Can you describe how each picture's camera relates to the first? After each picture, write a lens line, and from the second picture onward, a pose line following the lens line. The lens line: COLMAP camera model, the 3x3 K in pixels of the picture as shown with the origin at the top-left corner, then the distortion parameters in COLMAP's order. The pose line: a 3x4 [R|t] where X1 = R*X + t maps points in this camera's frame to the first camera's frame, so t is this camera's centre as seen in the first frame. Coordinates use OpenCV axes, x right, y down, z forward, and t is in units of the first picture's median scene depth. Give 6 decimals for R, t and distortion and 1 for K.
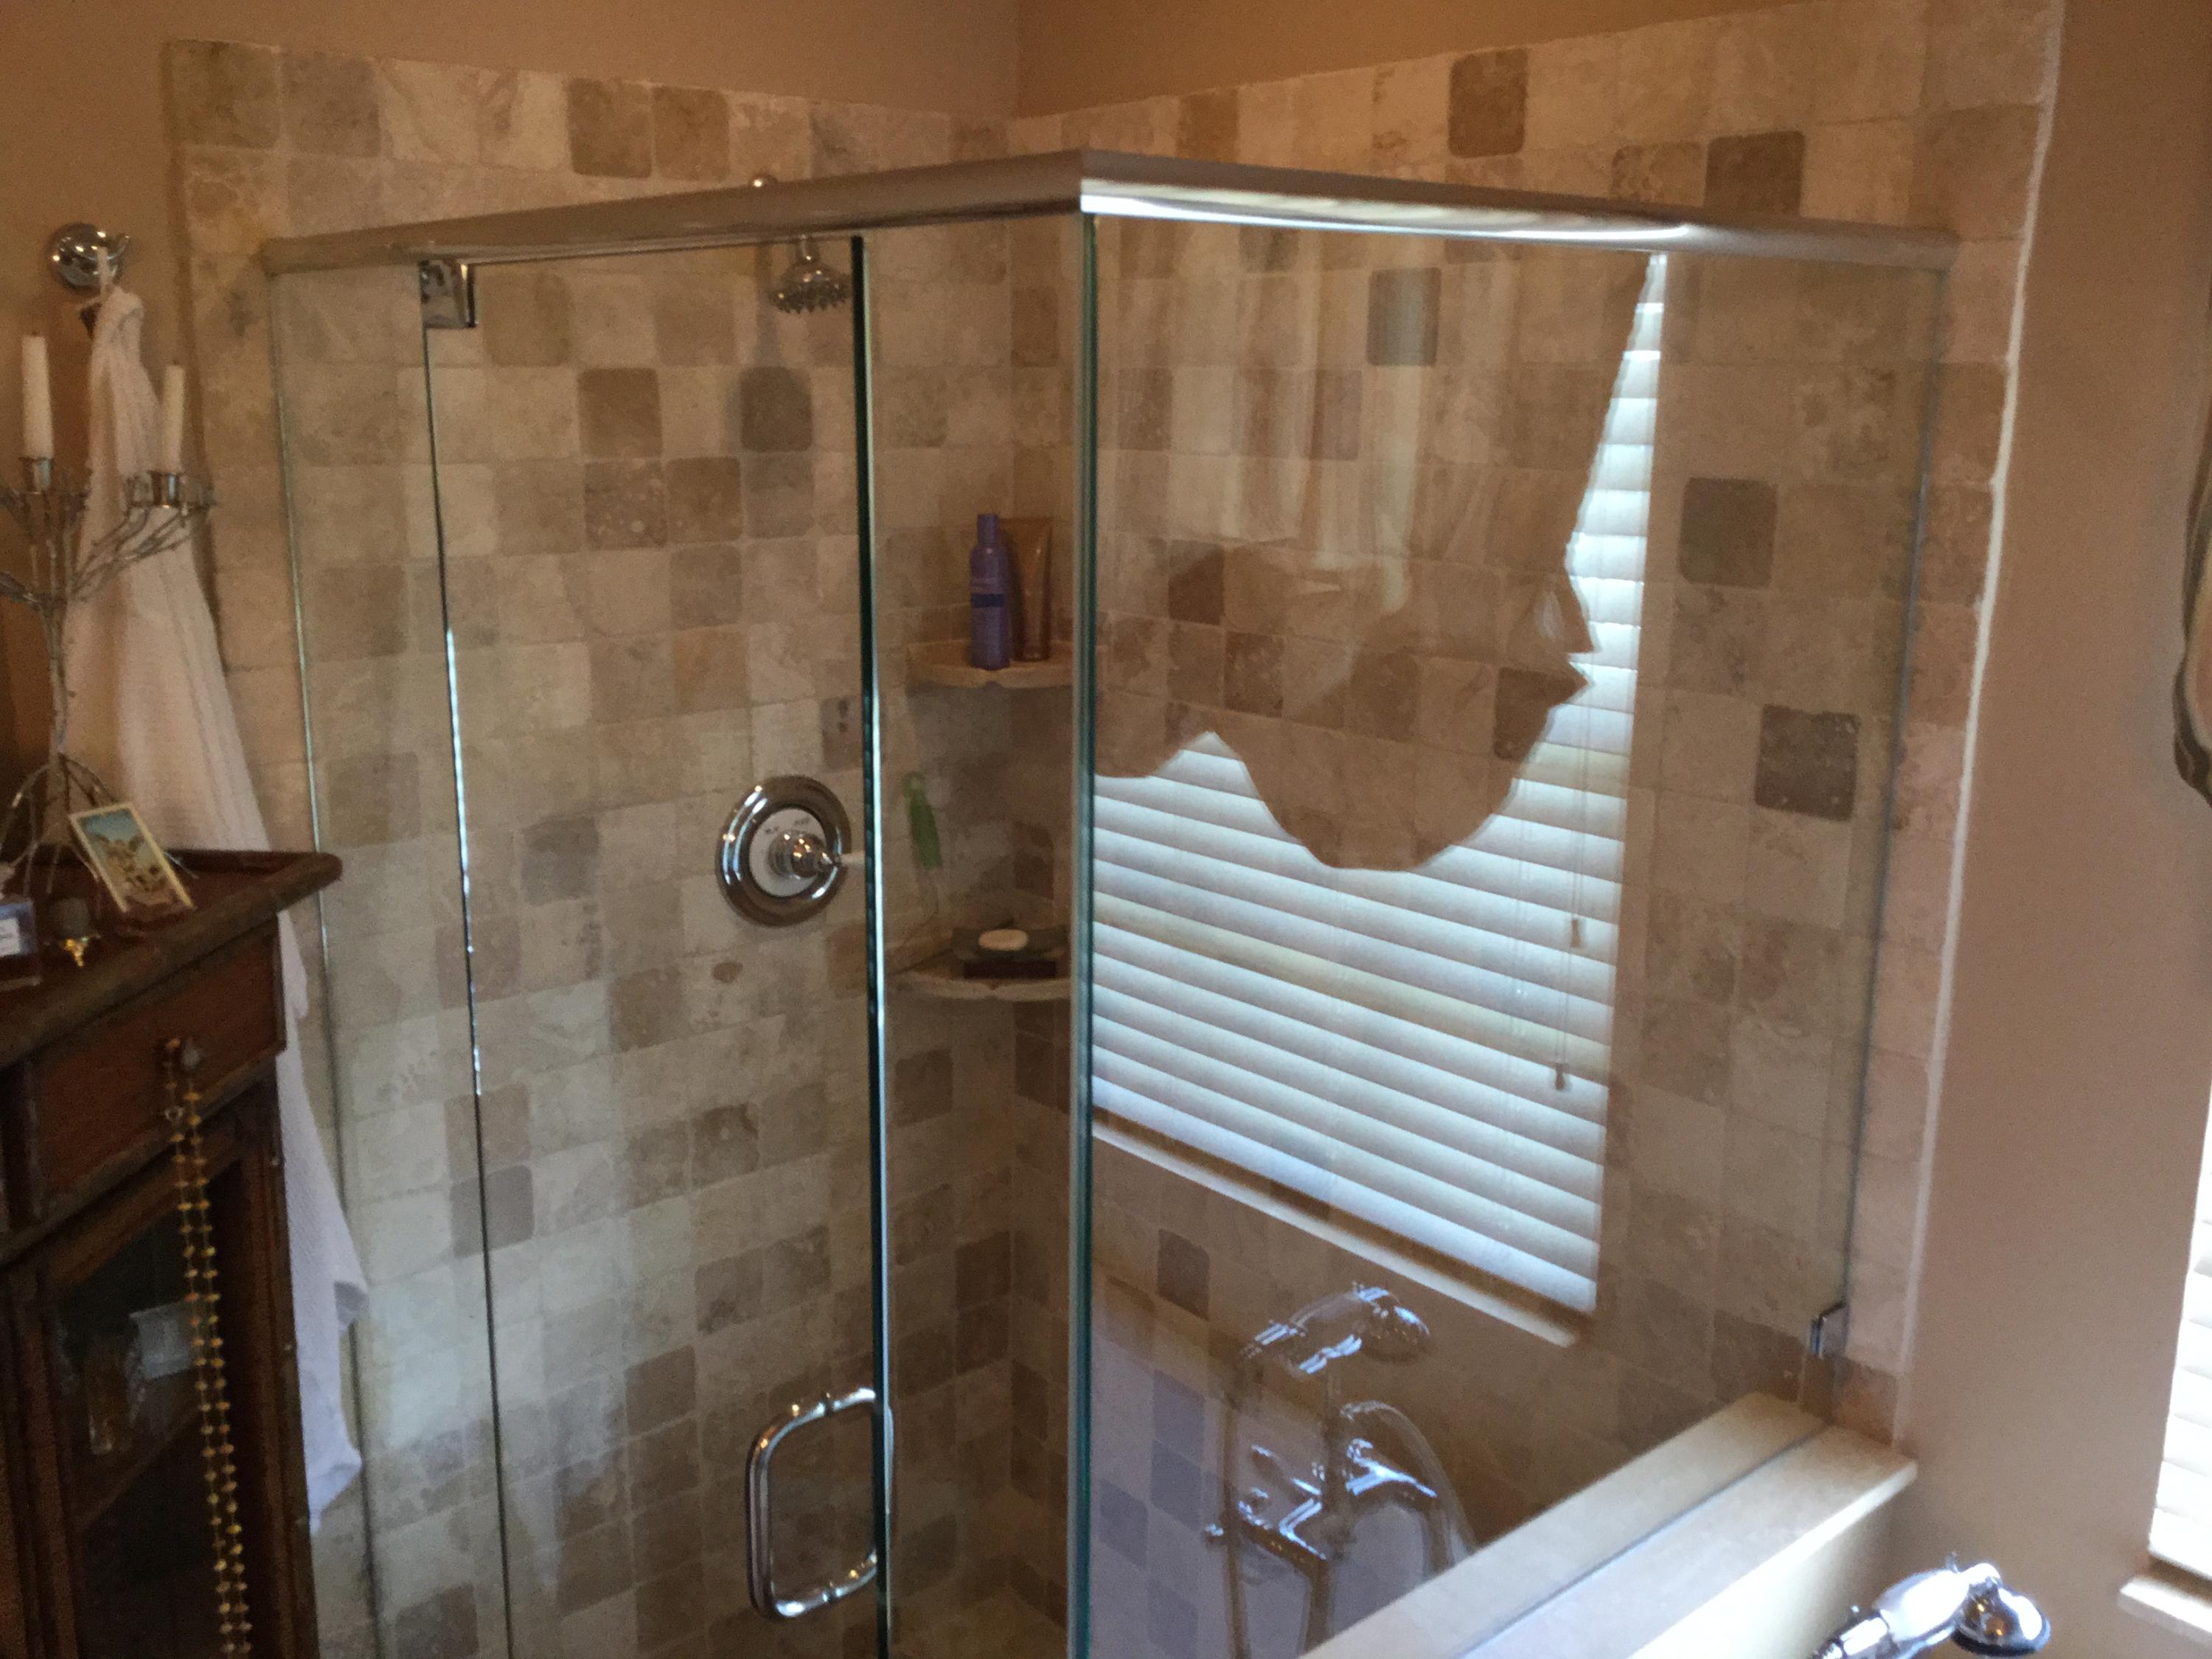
lens RADIAL K [[1987.6, 0, 1093.6], [0, 1987.6, 839.6], [0, 0, 1]] dist [0.107221, -0.189094]
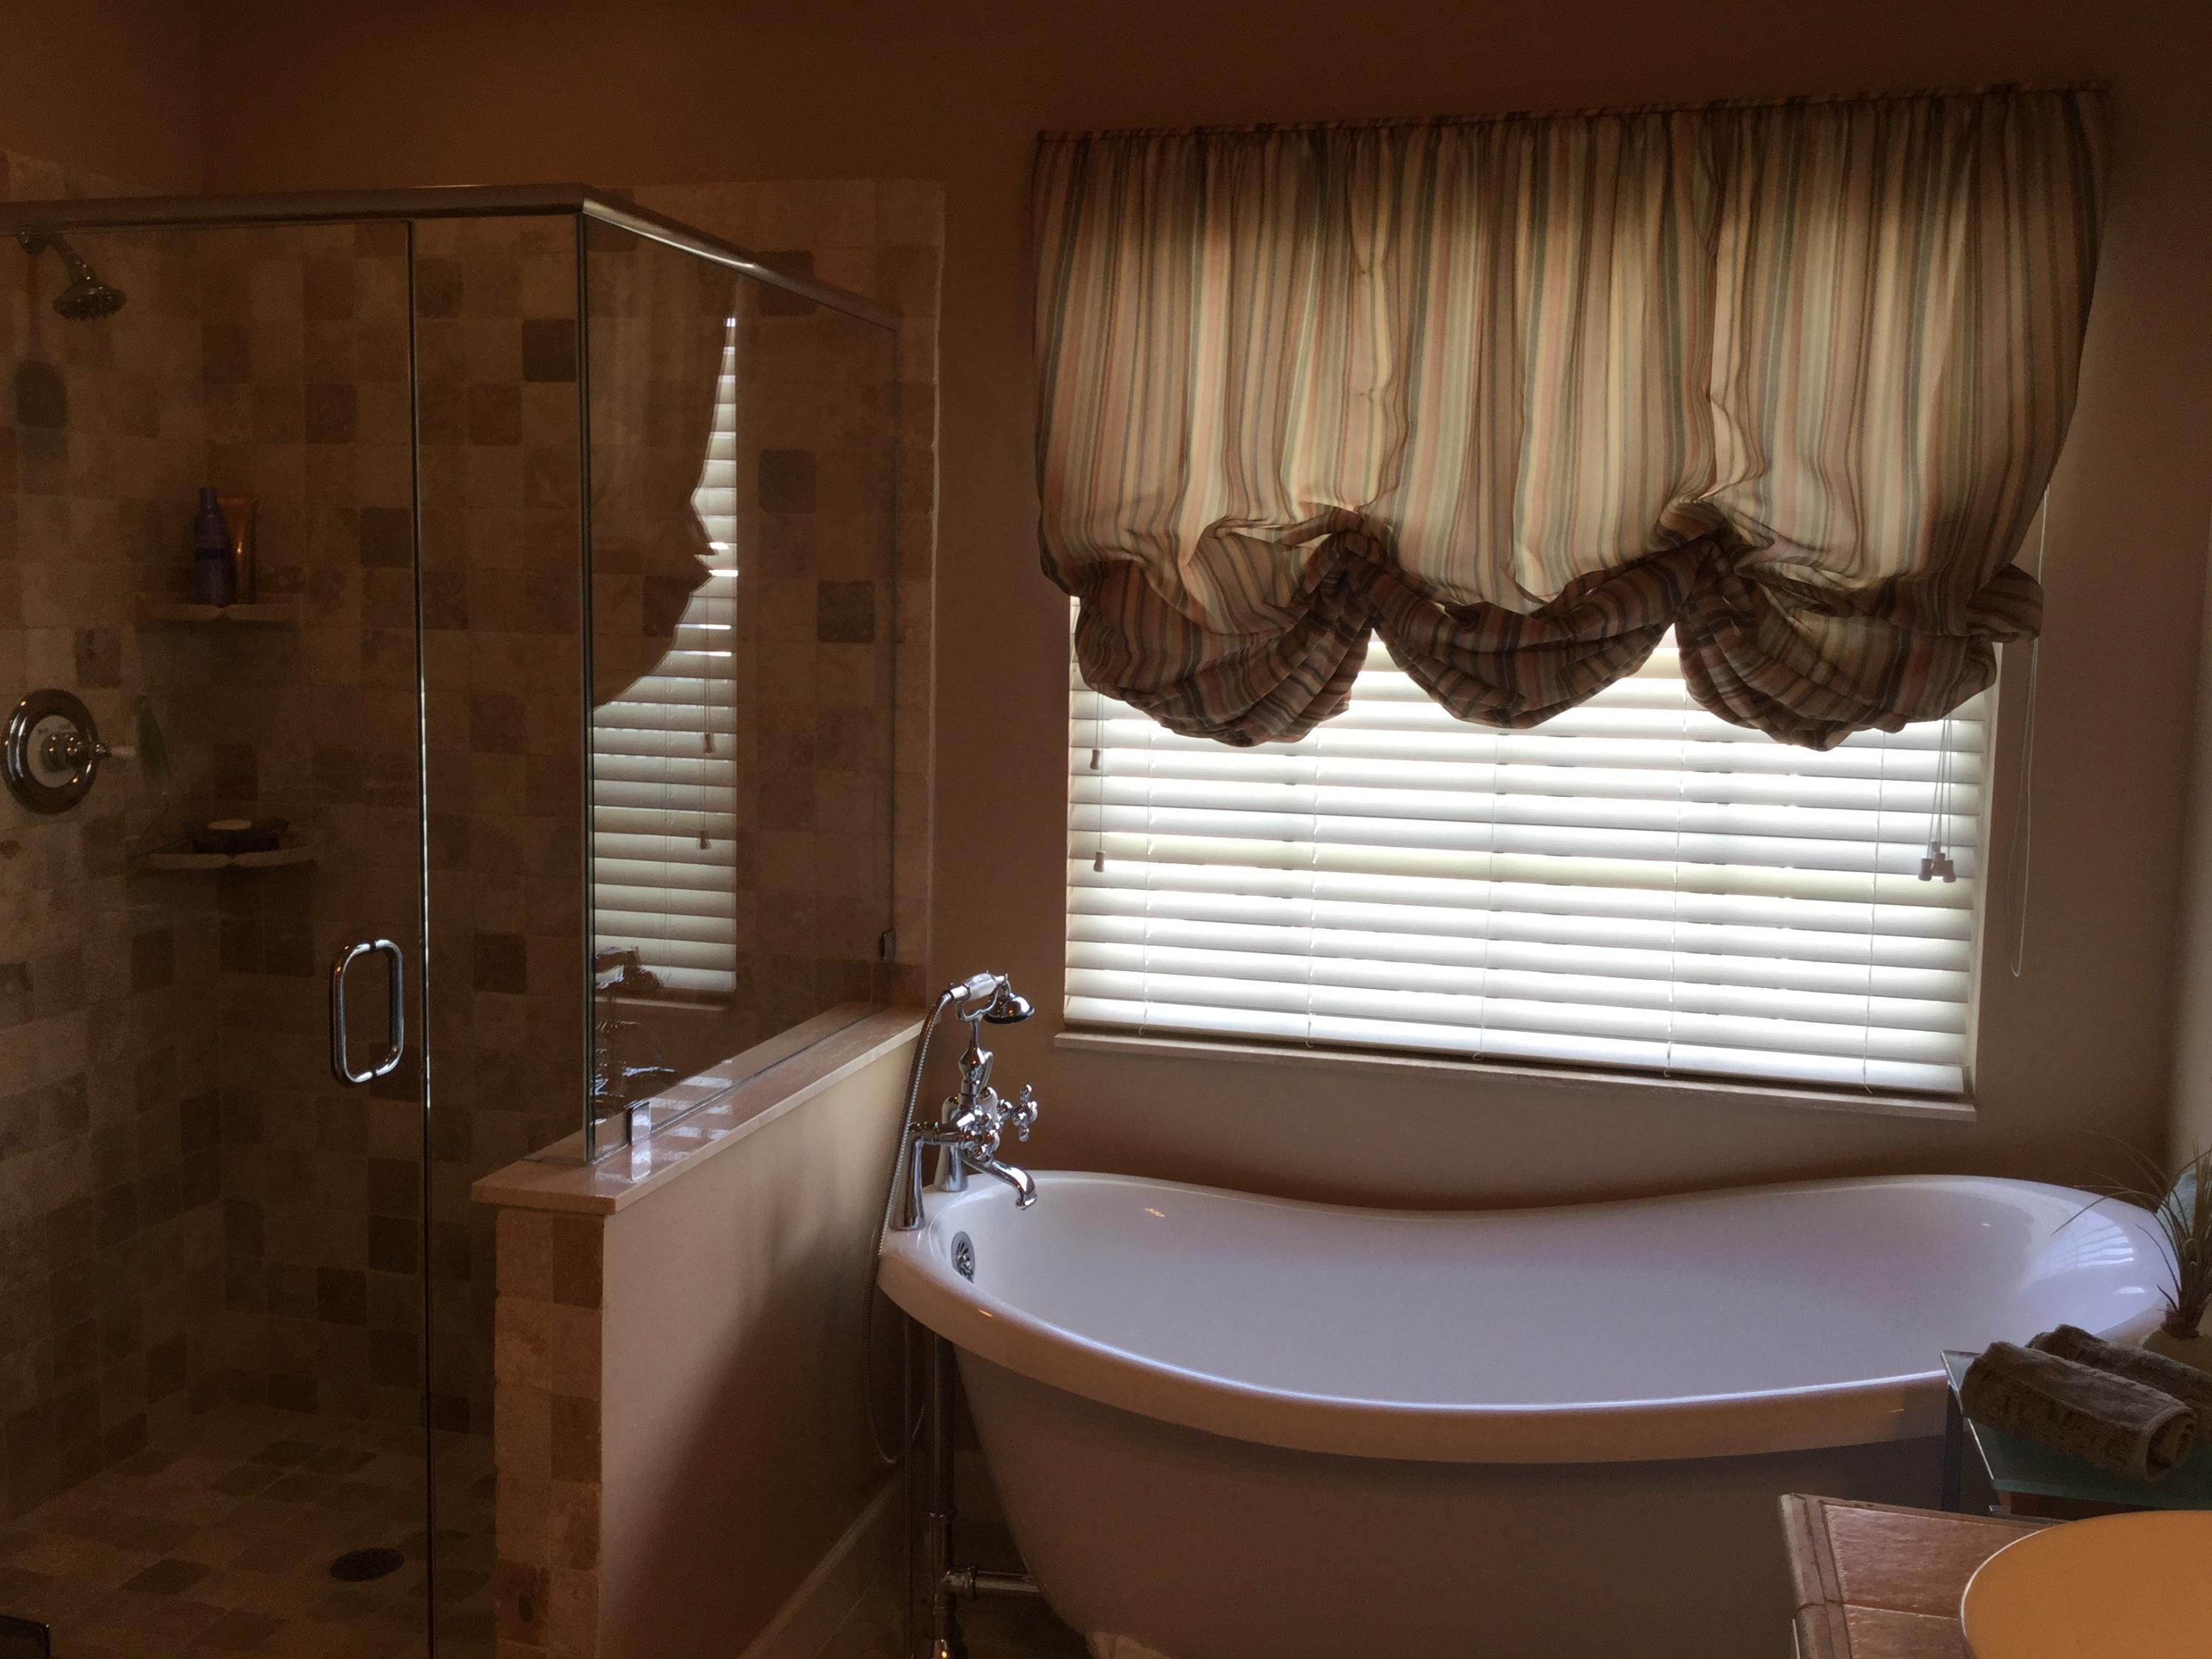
lens RADIAL K [[1987.6, 0, 1111.3], [0, 1987.6, 835.0], [0, 0, 1]] dist [0.107221, -0.189094]
pose [[0.842002, -0.059090, 0.536228, -0.336993], [0.102371, 0.993424, -0.051275, 0.230974], [-0.529672, 0.098068, 0.842514, -0.480613]]
